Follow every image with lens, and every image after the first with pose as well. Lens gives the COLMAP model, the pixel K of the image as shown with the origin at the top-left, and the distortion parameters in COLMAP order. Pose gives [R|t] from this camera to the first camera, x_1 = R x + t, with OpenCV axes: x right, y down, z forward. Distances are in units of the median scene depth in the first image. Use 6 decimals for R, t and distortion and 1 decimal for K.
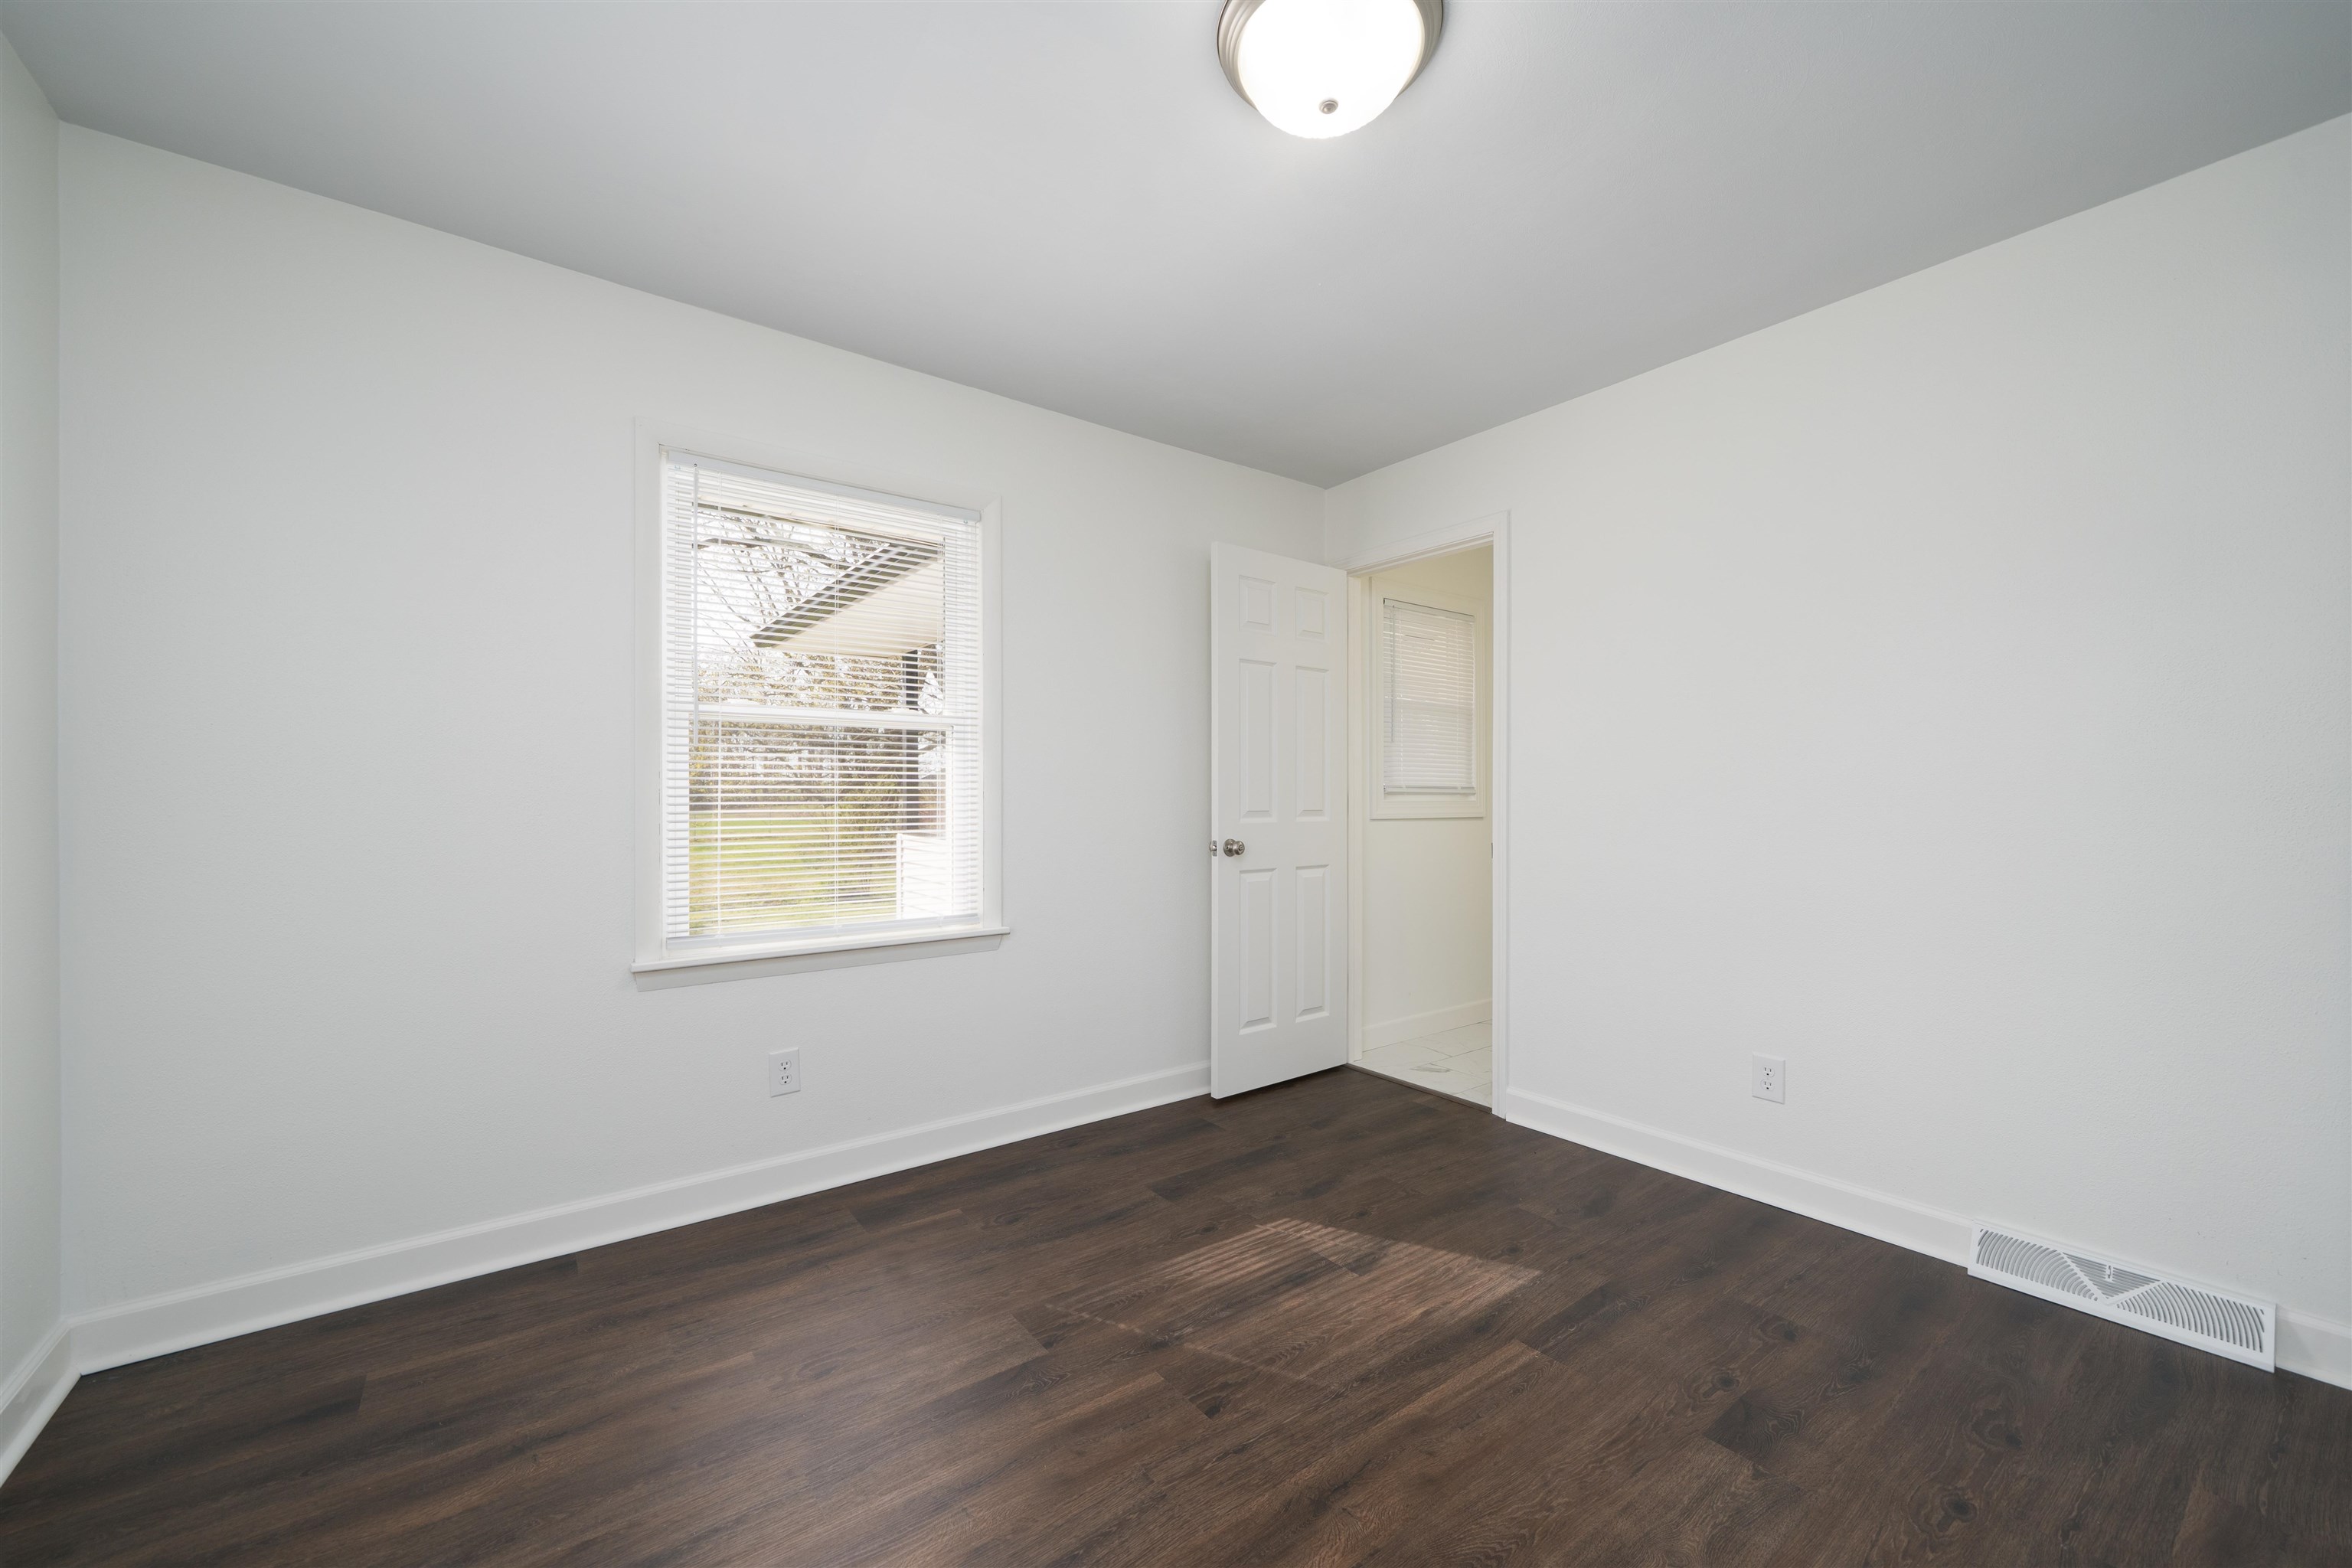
lens RADIAL K [[892.0, 0, 1182.8], [0, 892.0, 789.7], [0, 0, 1]] dist [-0.003727, 0.000633]
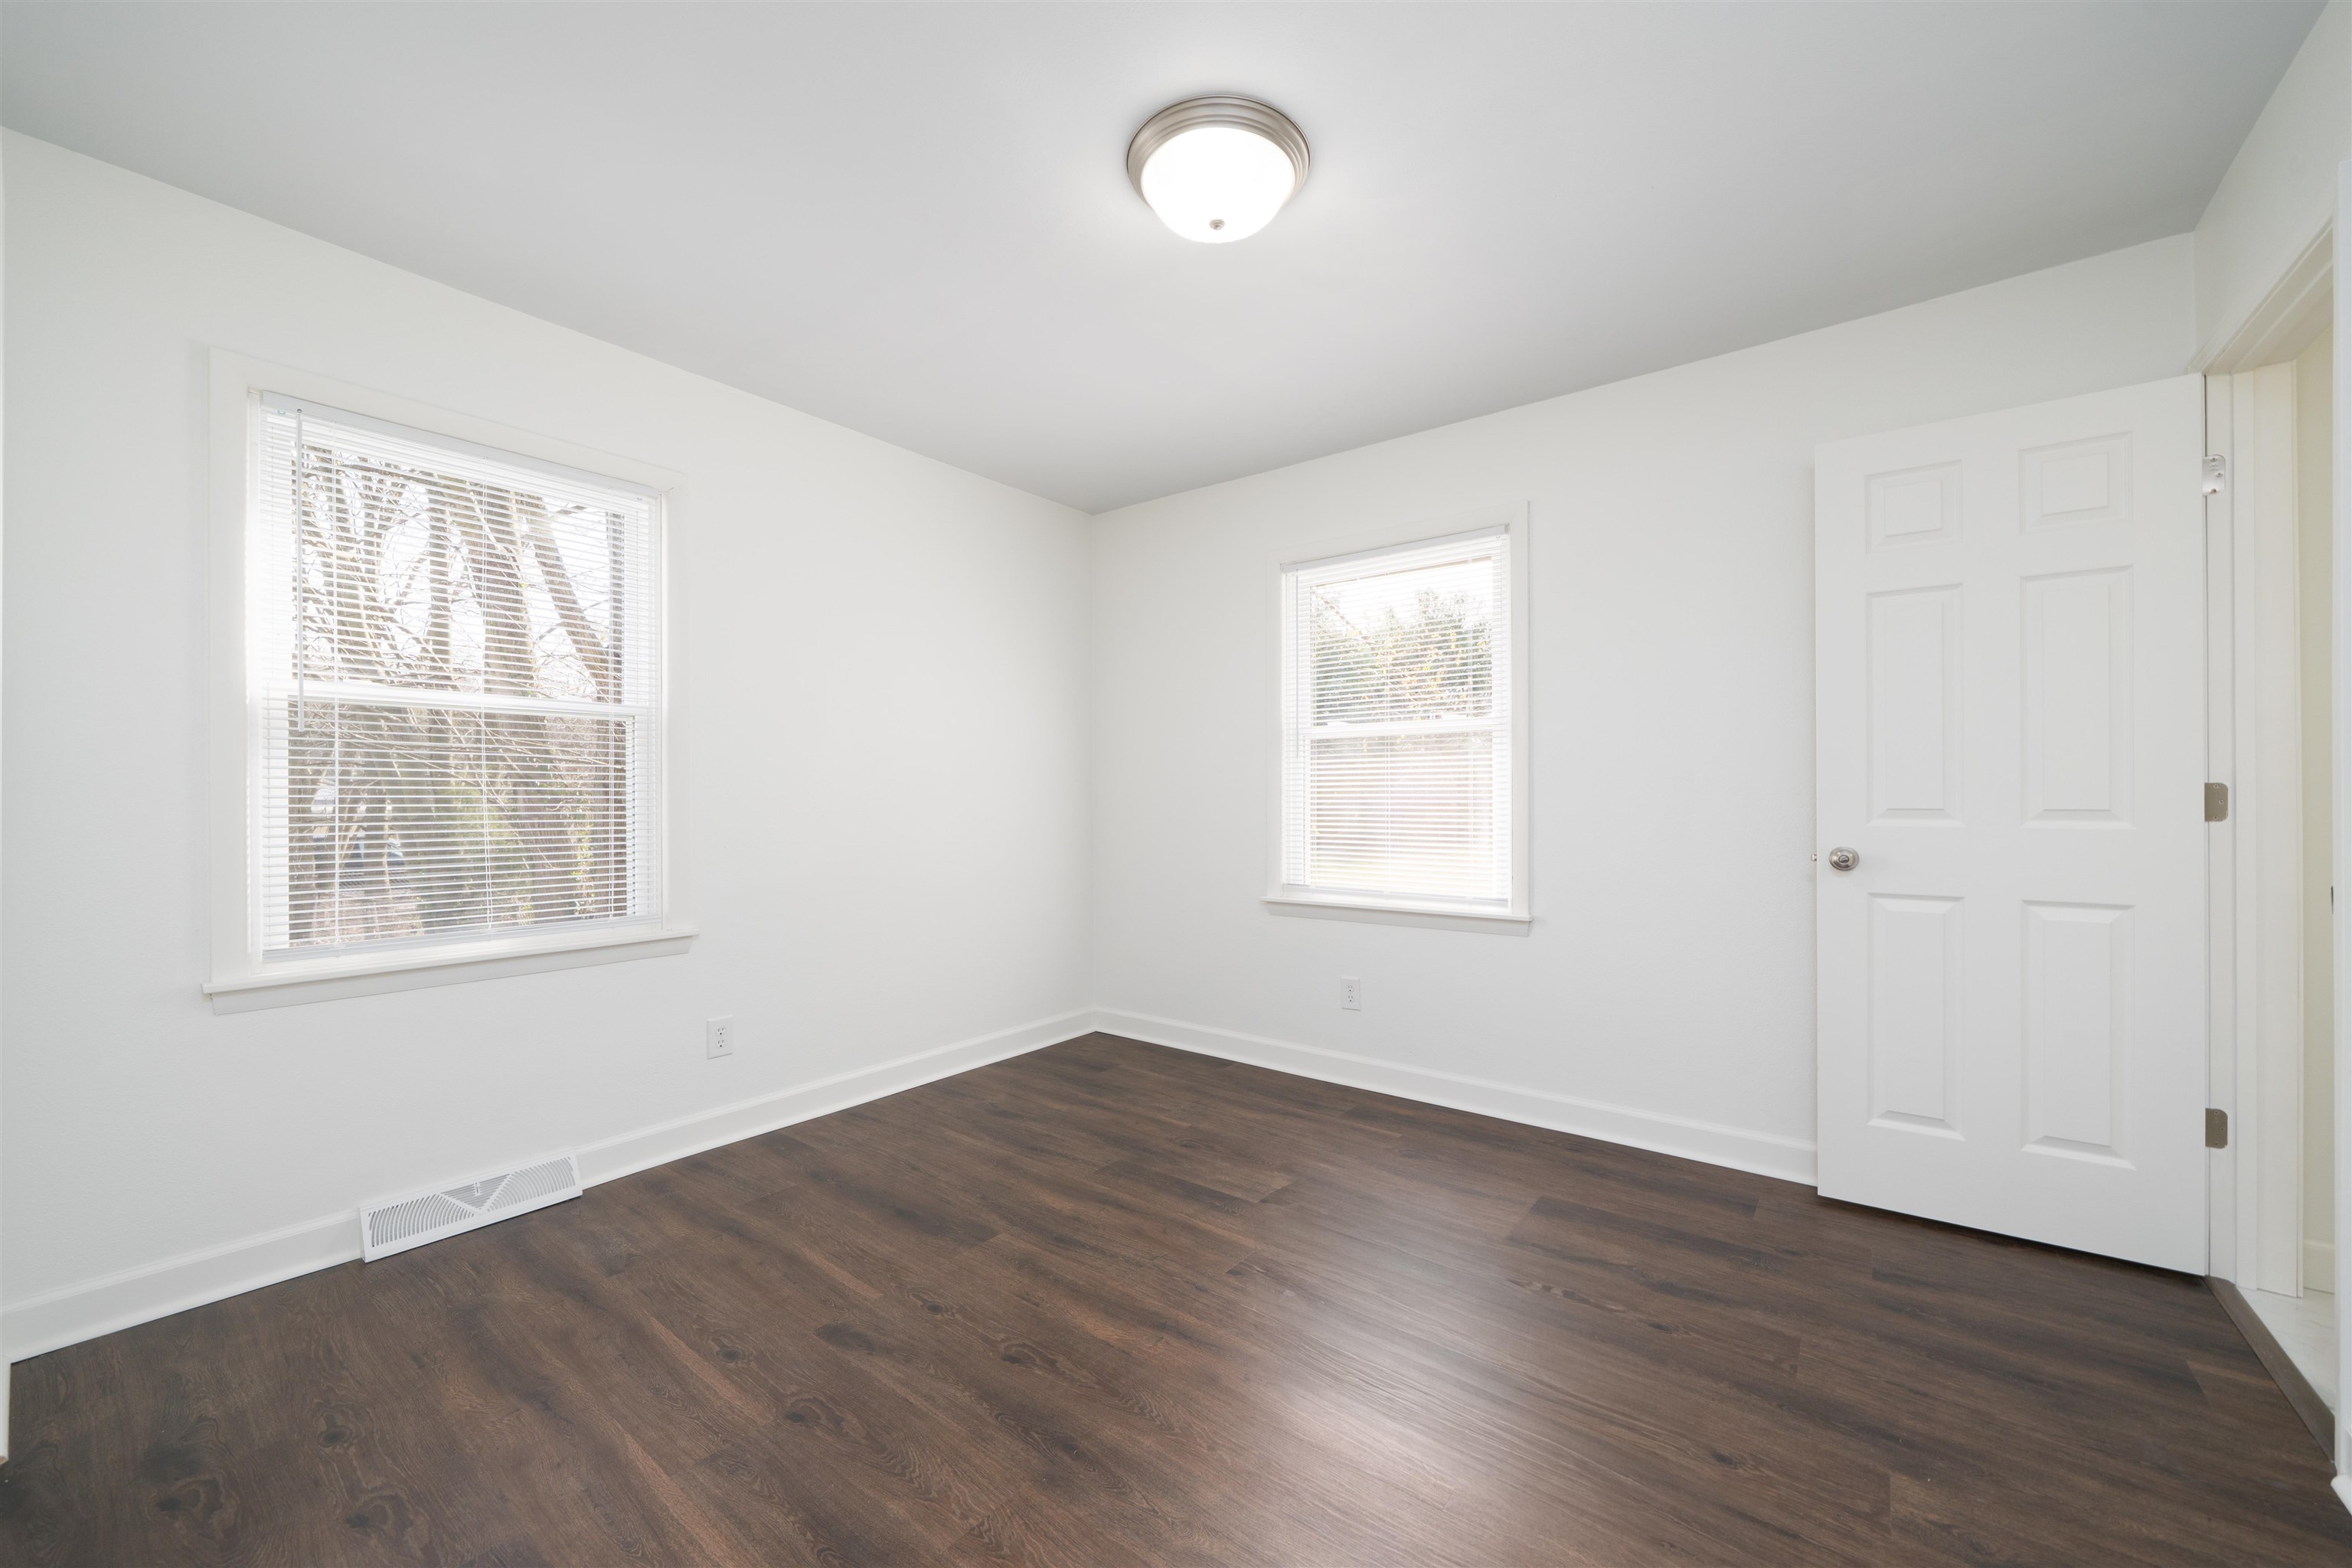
lens RADIAL K [[892.0, 0, 1170.8], [0, 892.0, 784.6], [0, 0, 1]] dist [-0.003727, 0.000633]
pose [[0.275008, -0.010841, -0.961381, 0.695262], [0.009532, 0.999918, -0.008548, 0.006160], [0.961395, -0.006813, 0.275089, 0.318841]]
